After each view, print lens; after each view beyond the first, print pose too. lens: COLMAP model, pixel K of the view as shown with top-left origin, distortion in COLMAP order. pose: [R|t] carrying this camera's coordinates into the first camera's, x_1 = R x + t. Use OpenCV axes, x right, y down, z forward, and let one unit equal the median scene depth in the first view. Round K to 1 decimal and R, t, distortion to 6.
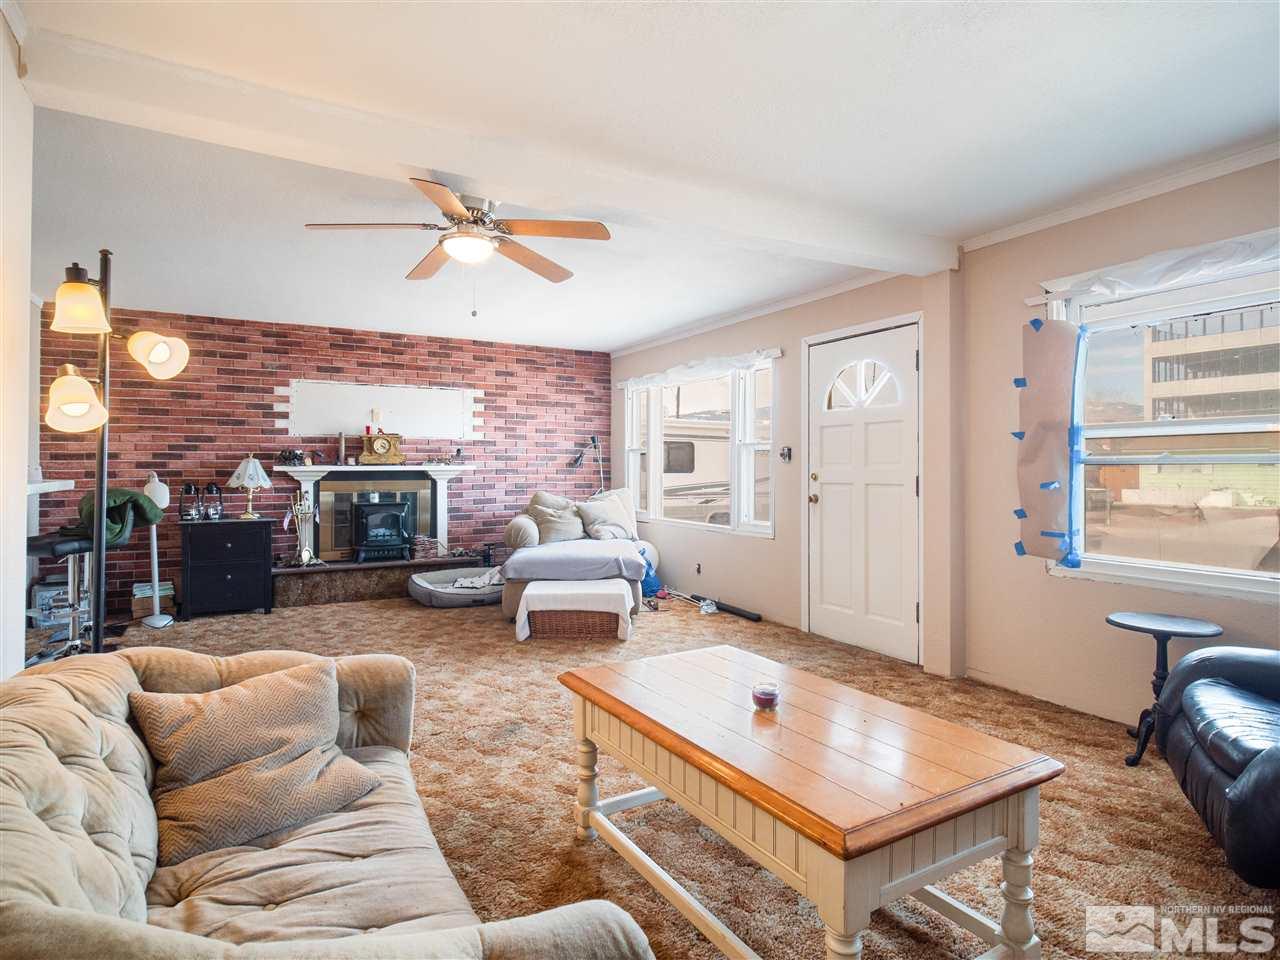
lens RADIAL K [[699.8, 0, 624.6], [0, 699.8, 450.9], [0, 0, 1]] dist [-0.005545, -0.002073]
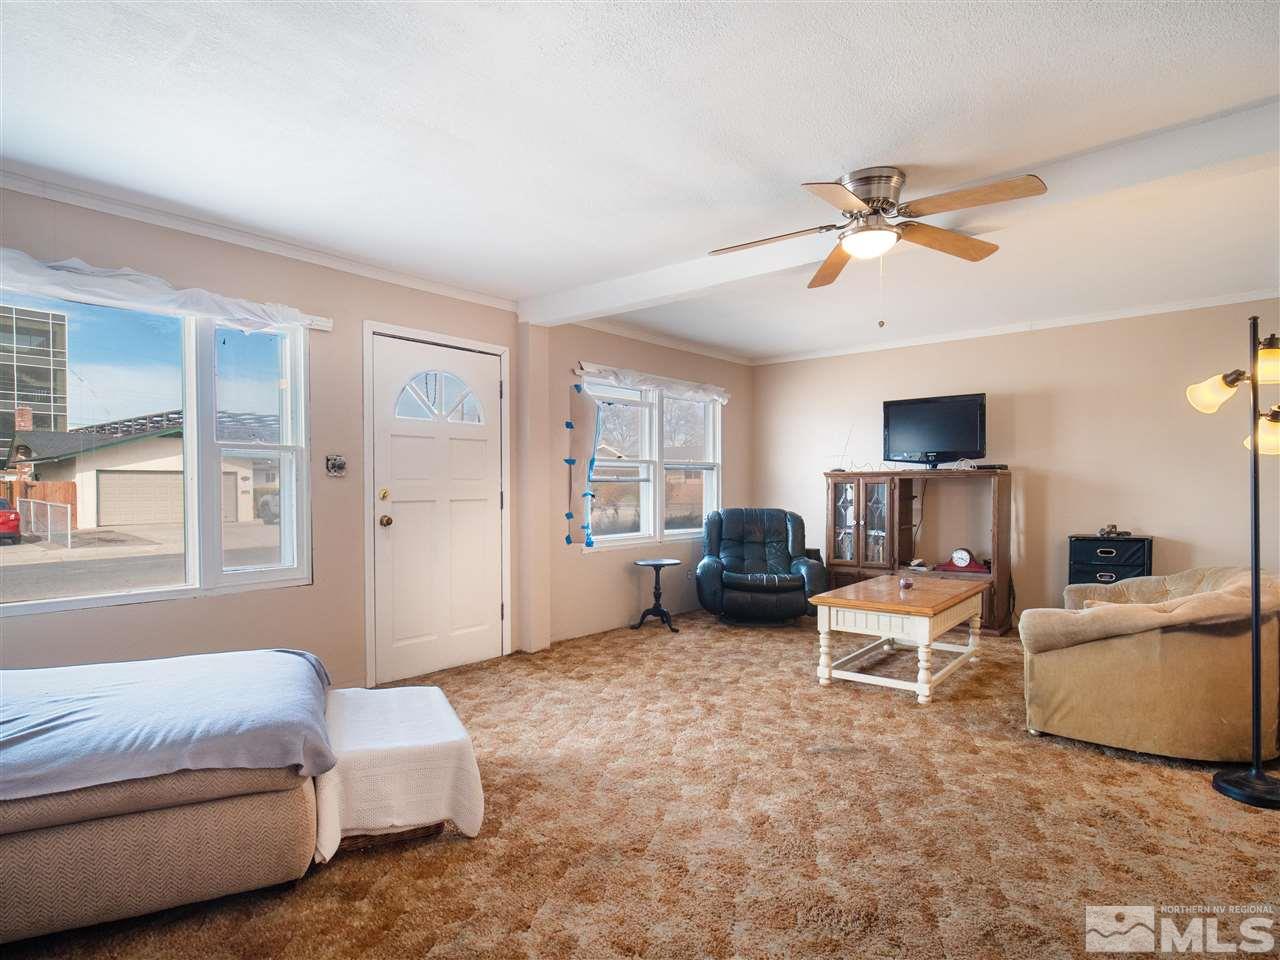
lens RADIAL K [[708.4, 0, 632.1], [0, 708.4, 499.8], [0, 0, 1]] dist [-0.002007, -0.005360]
pose [[-0.361973, -0.017222, 0.932029, -0.844190], [-0.019578, 0.999749, 0.010870, 0.038014], [-0.931983, -0.014313, -0.362220, 1.404127]]
